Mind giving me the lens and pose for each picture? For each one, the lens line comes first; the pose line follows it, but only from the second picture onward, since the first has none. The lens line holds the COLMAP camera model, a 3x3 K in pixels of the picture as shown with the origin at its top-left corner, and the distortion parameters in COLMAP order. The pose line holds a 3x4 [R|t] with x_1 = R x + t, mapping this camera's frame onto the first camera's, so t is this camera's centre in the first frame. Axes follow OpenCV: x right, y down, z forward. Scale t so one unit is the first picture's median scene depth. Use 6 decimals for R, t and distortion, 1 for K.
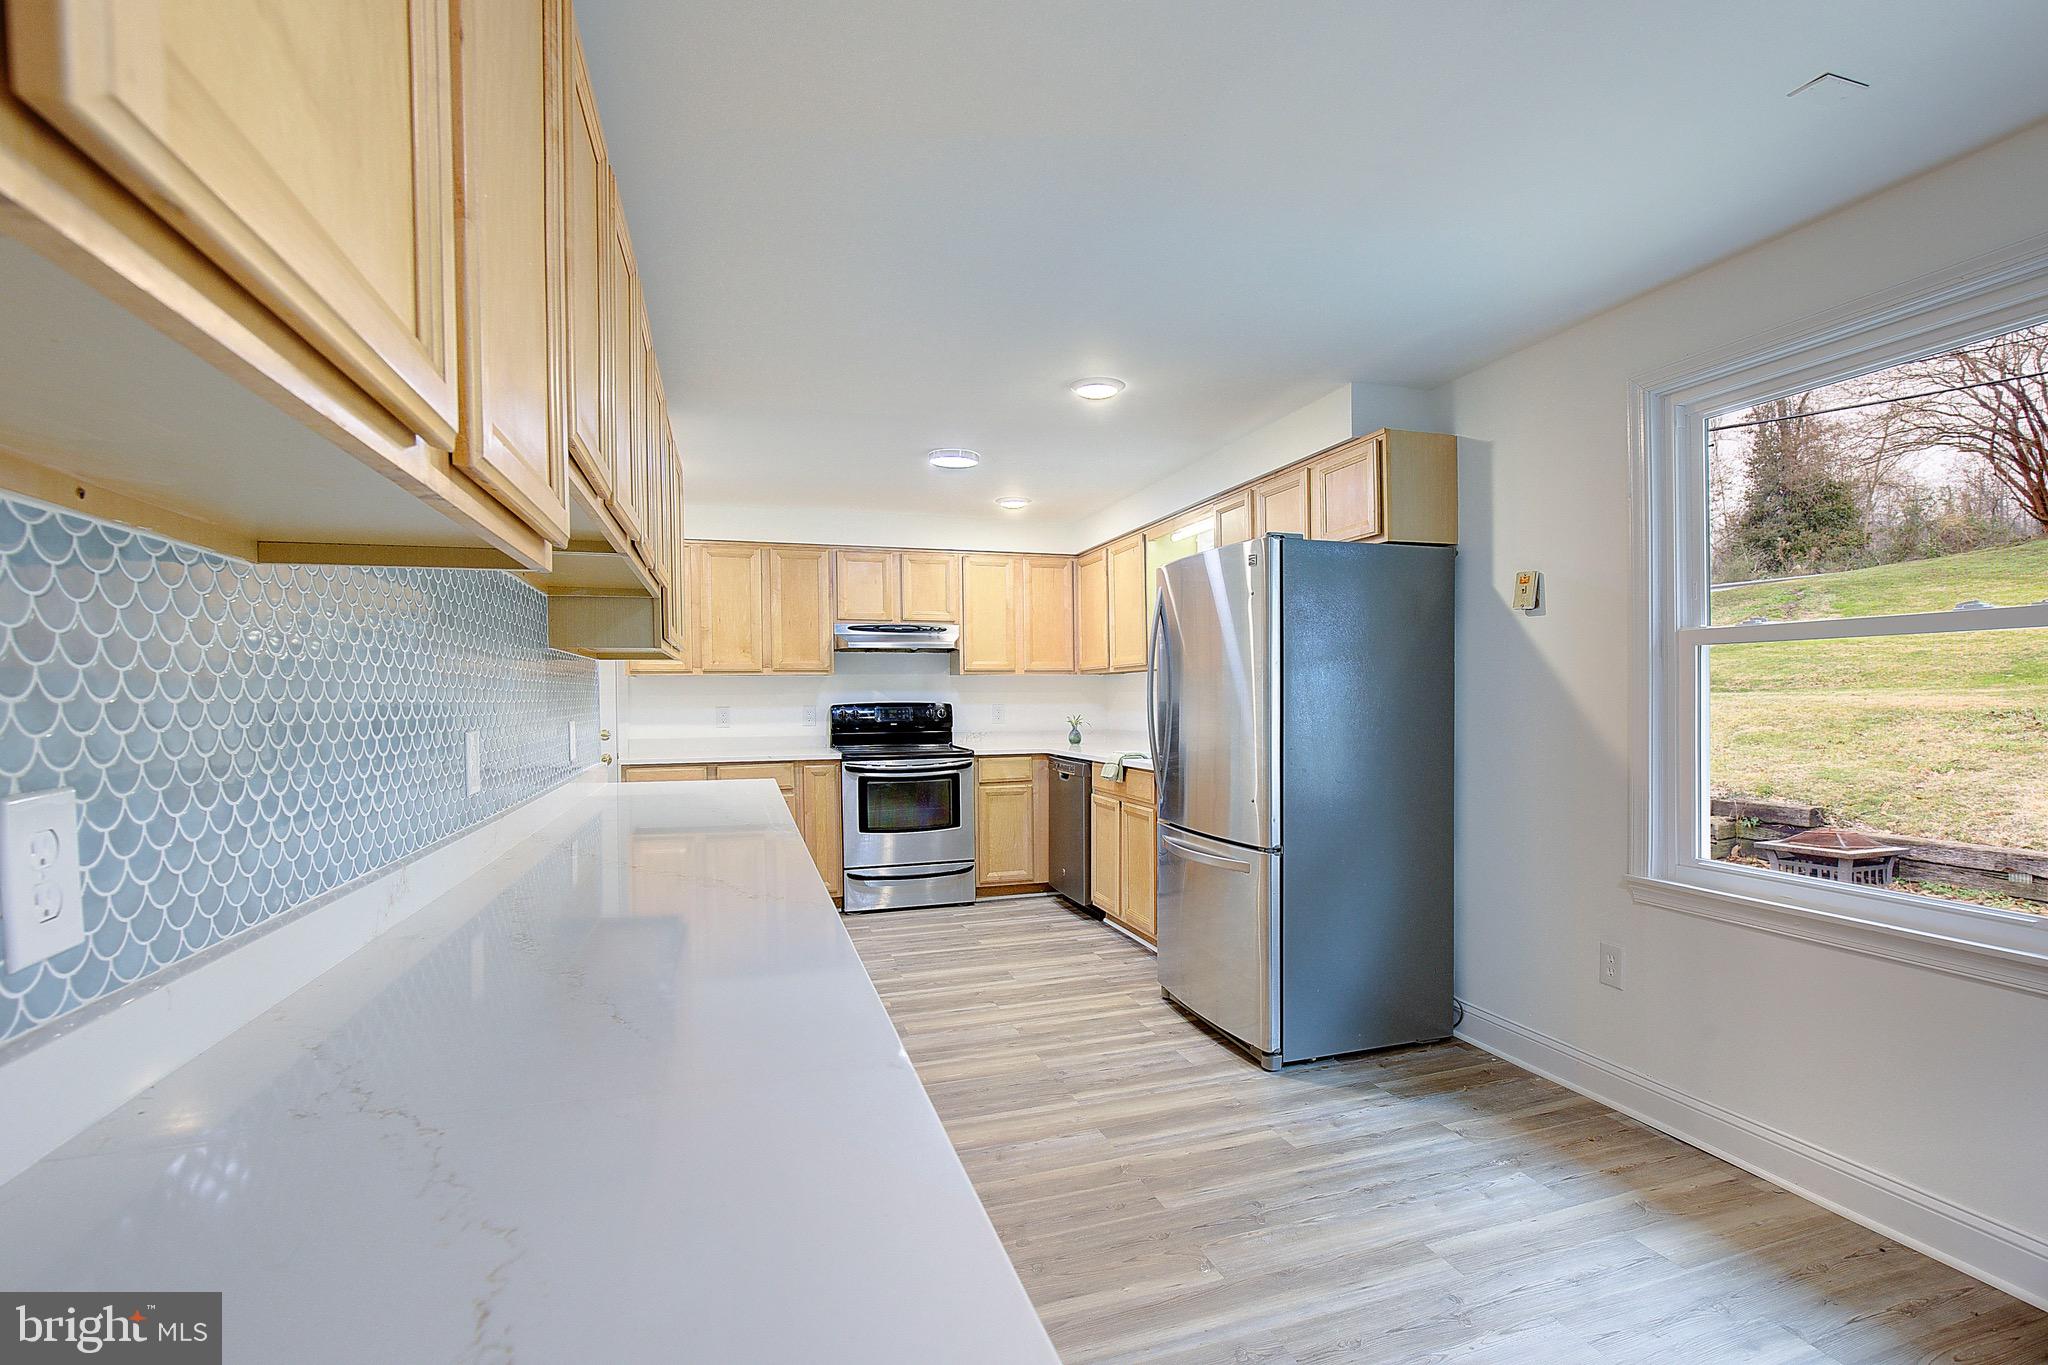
lens RADIAL K [[959.3, 0, 1072.2], [0, 959.3, 724.5], [0, 0, 1]] dist [-0.028551, 0.005317]
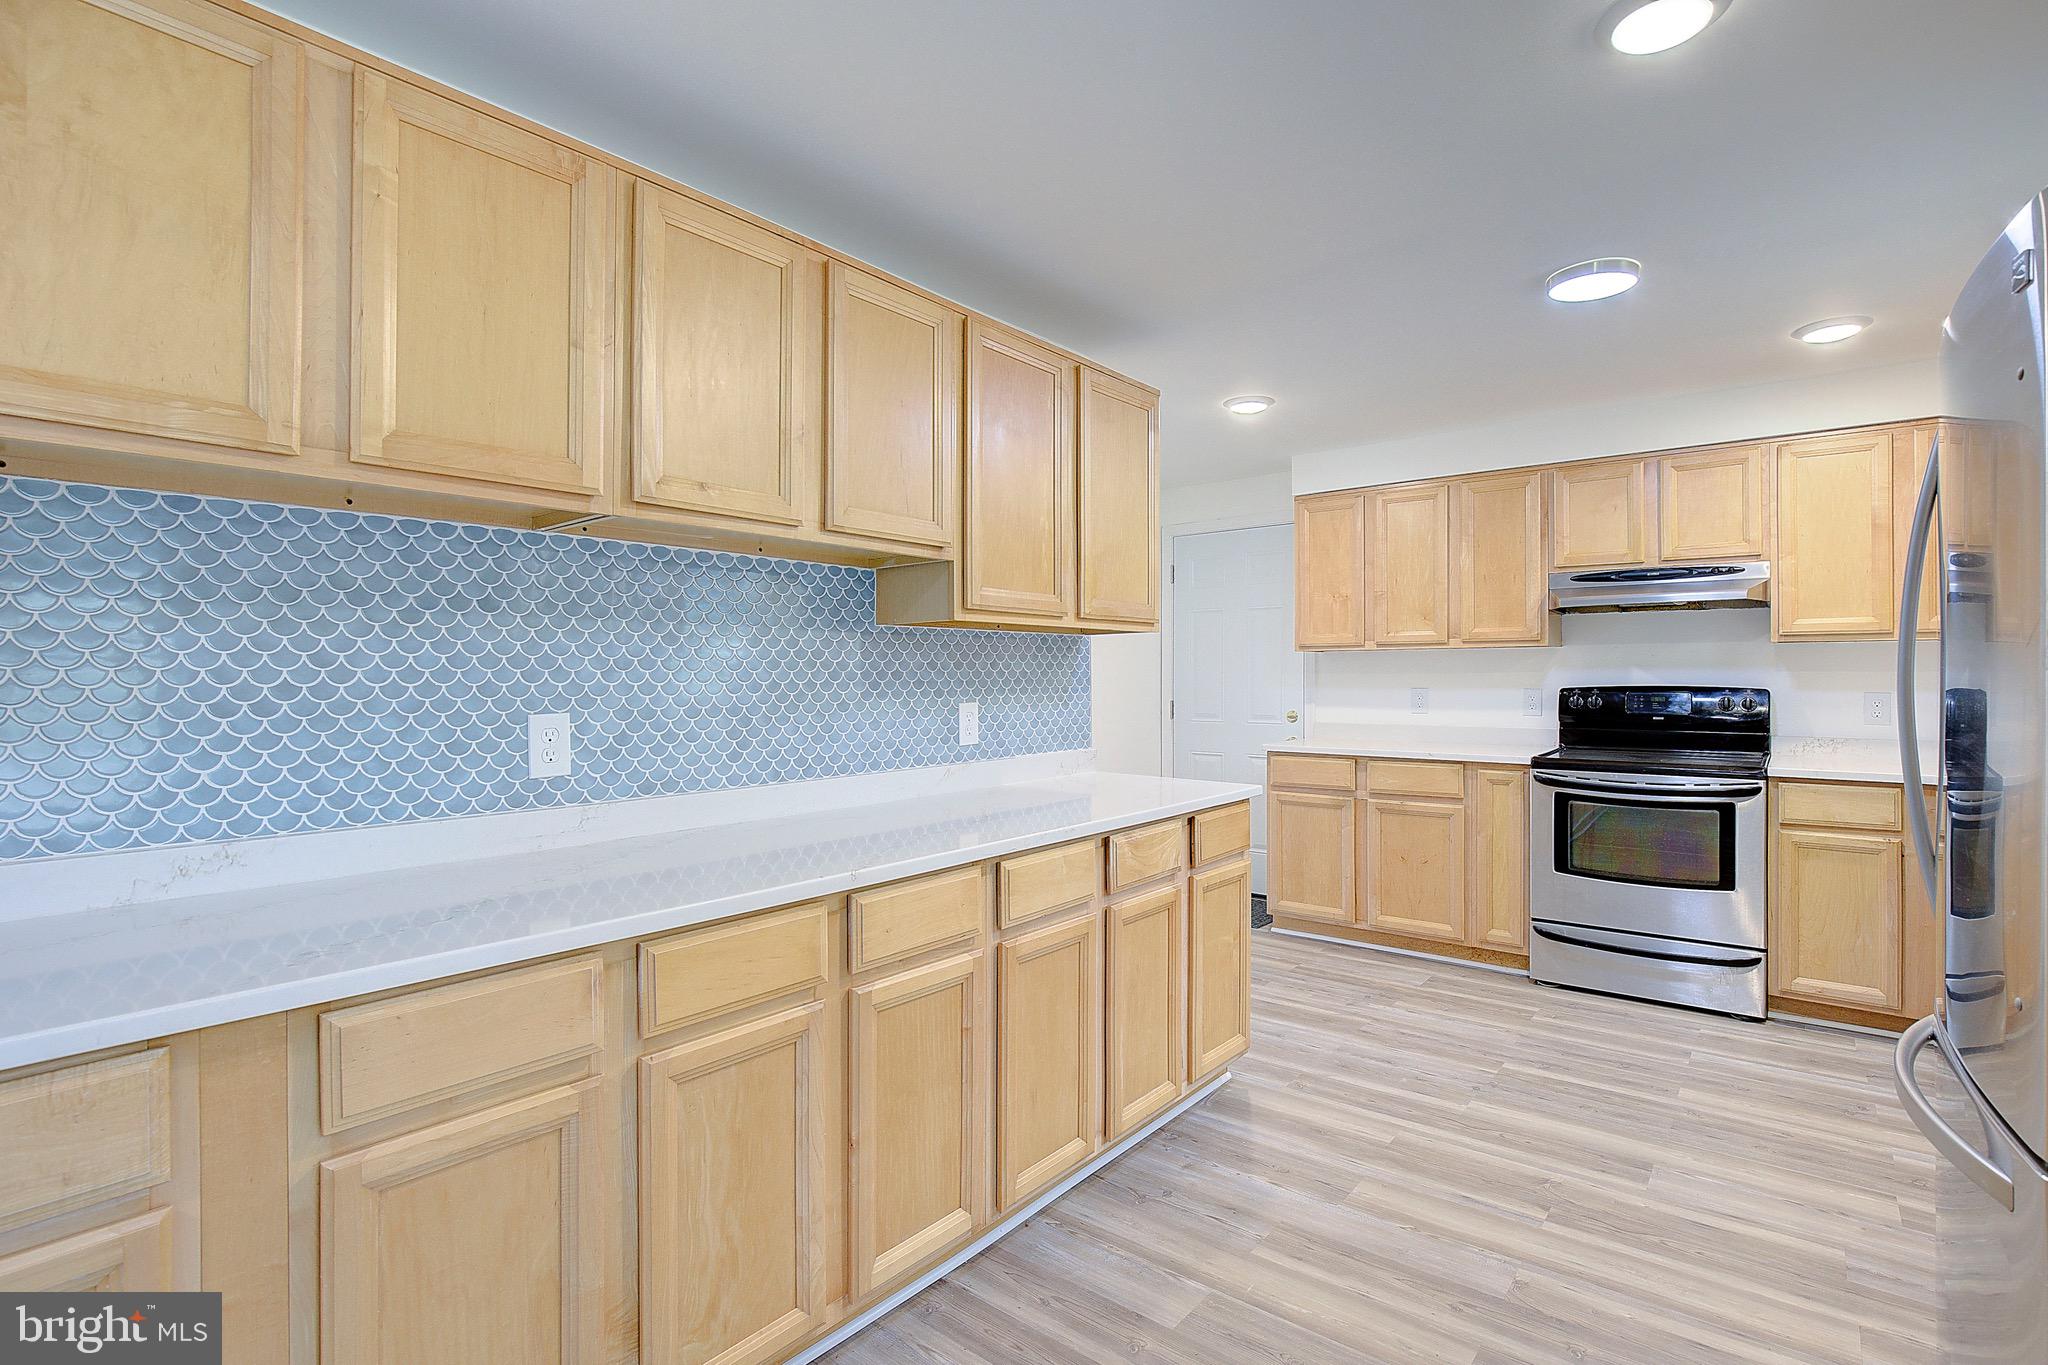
lens RADIAL K [[959.3, 0, 1027.6], [0, 959.3, 709.3], [0, 0, 1]] dist [-0.028551, 0.005317]
pose [[0.522944, 0.033998, -0.851689, 0.155094], [-0.029064, 0.999334, 0.022046, -0.008813], [0.851872, 0.013224, 0.523584, 0.297630]]
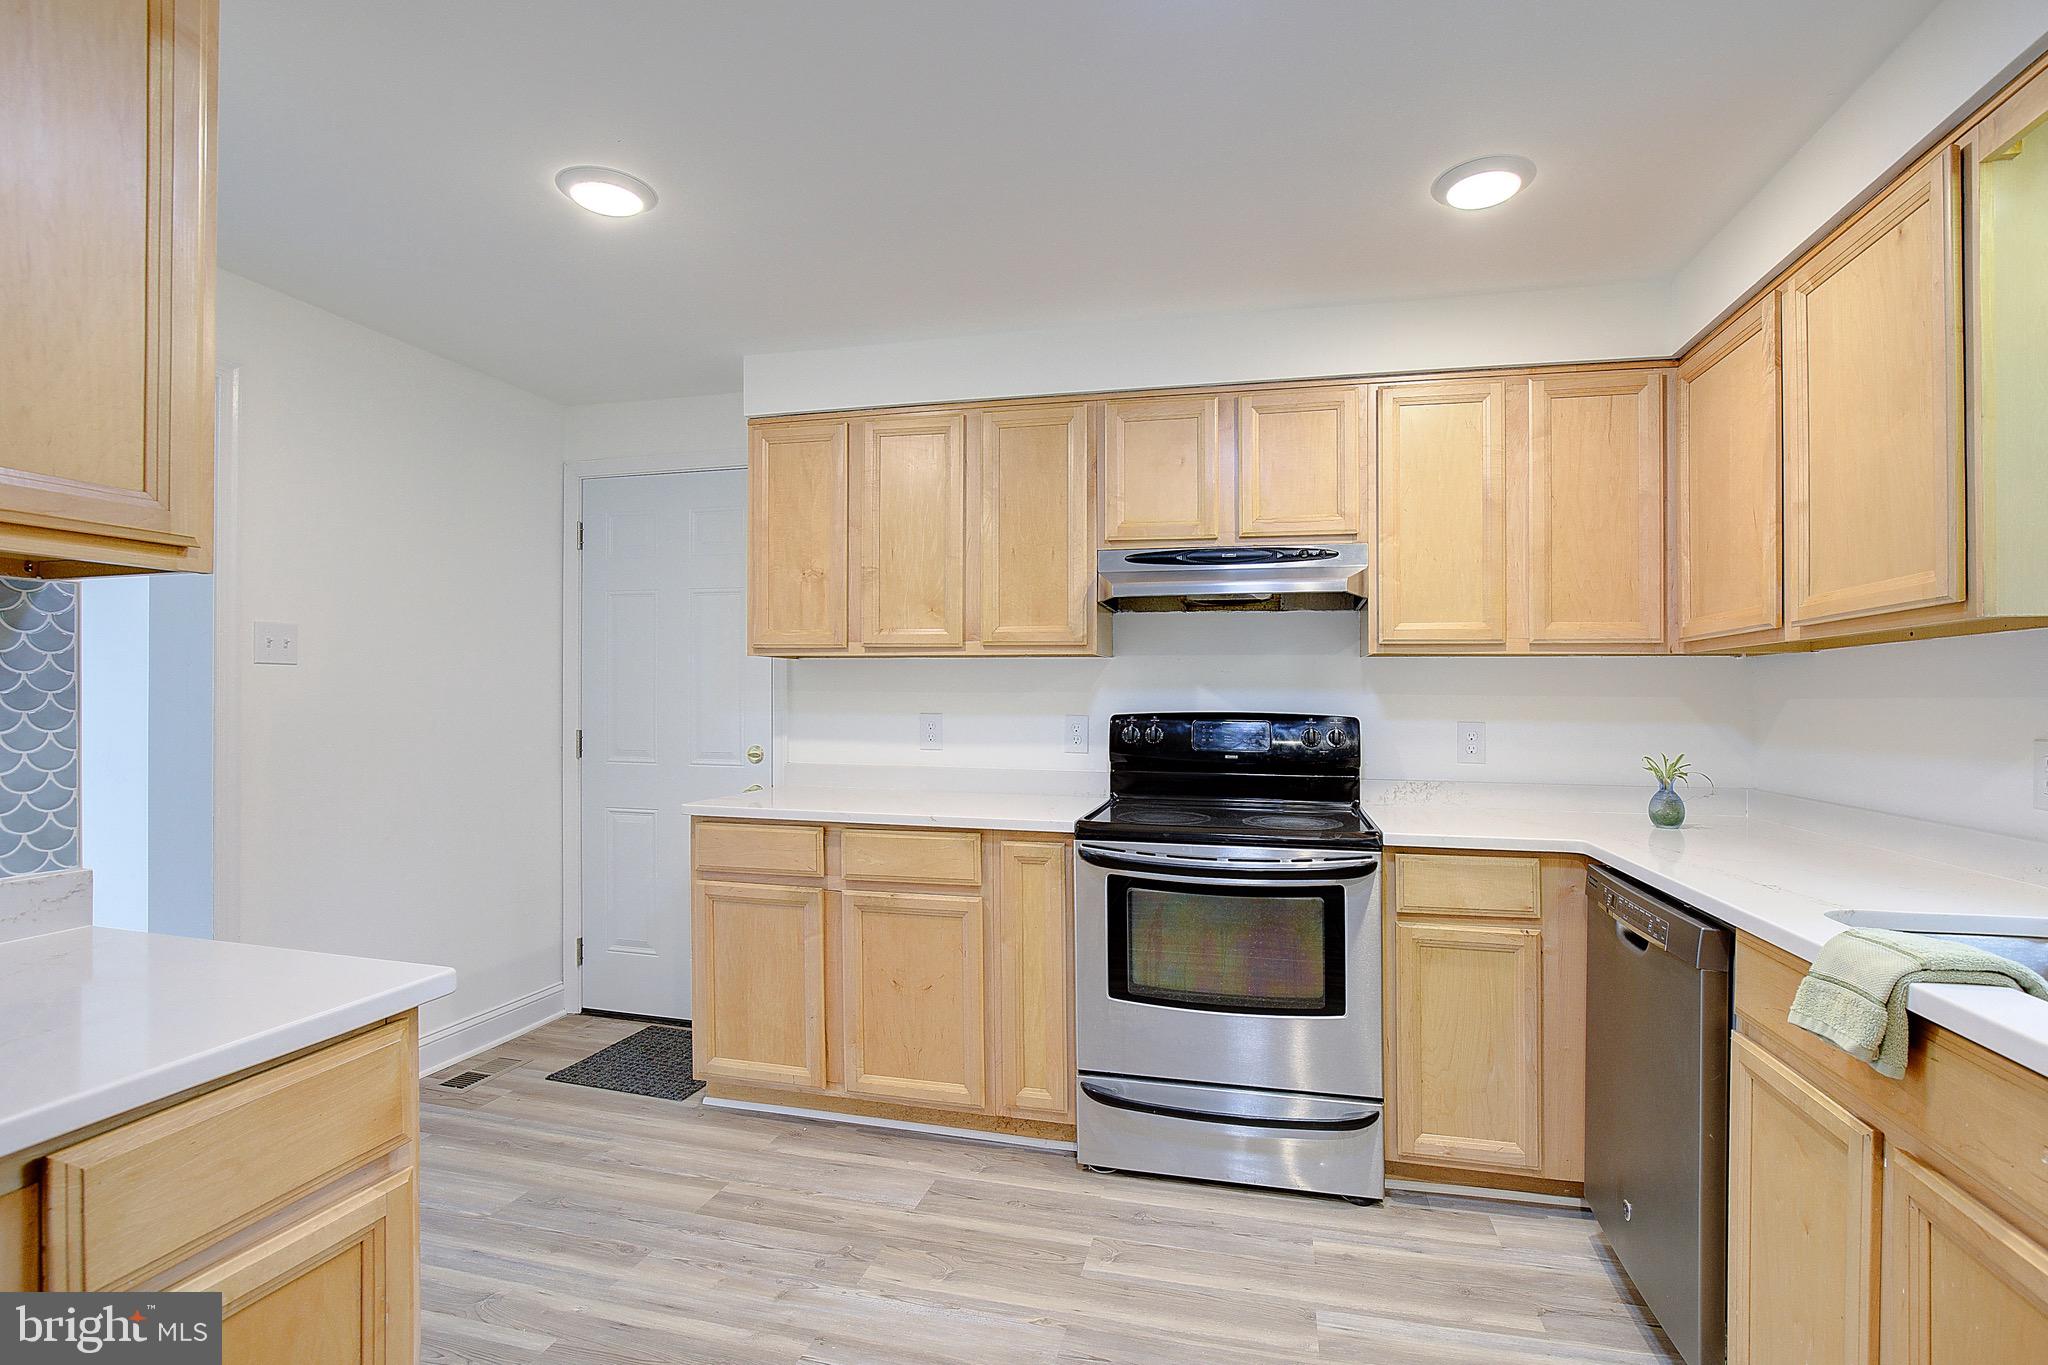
lens RADIAL K [[959.3, 0, 1049.1], [0, 959.3, 685.8], [0, 0, 1]] dist [-0.028551, 0.005317]
pose [[0.847487, 0.008121, -0.530754, -0.006664], [-0.032556, 0.998796, -0.036702, -0.016599], [0.529817, 0.048384, 0.846731, 0.569234]]
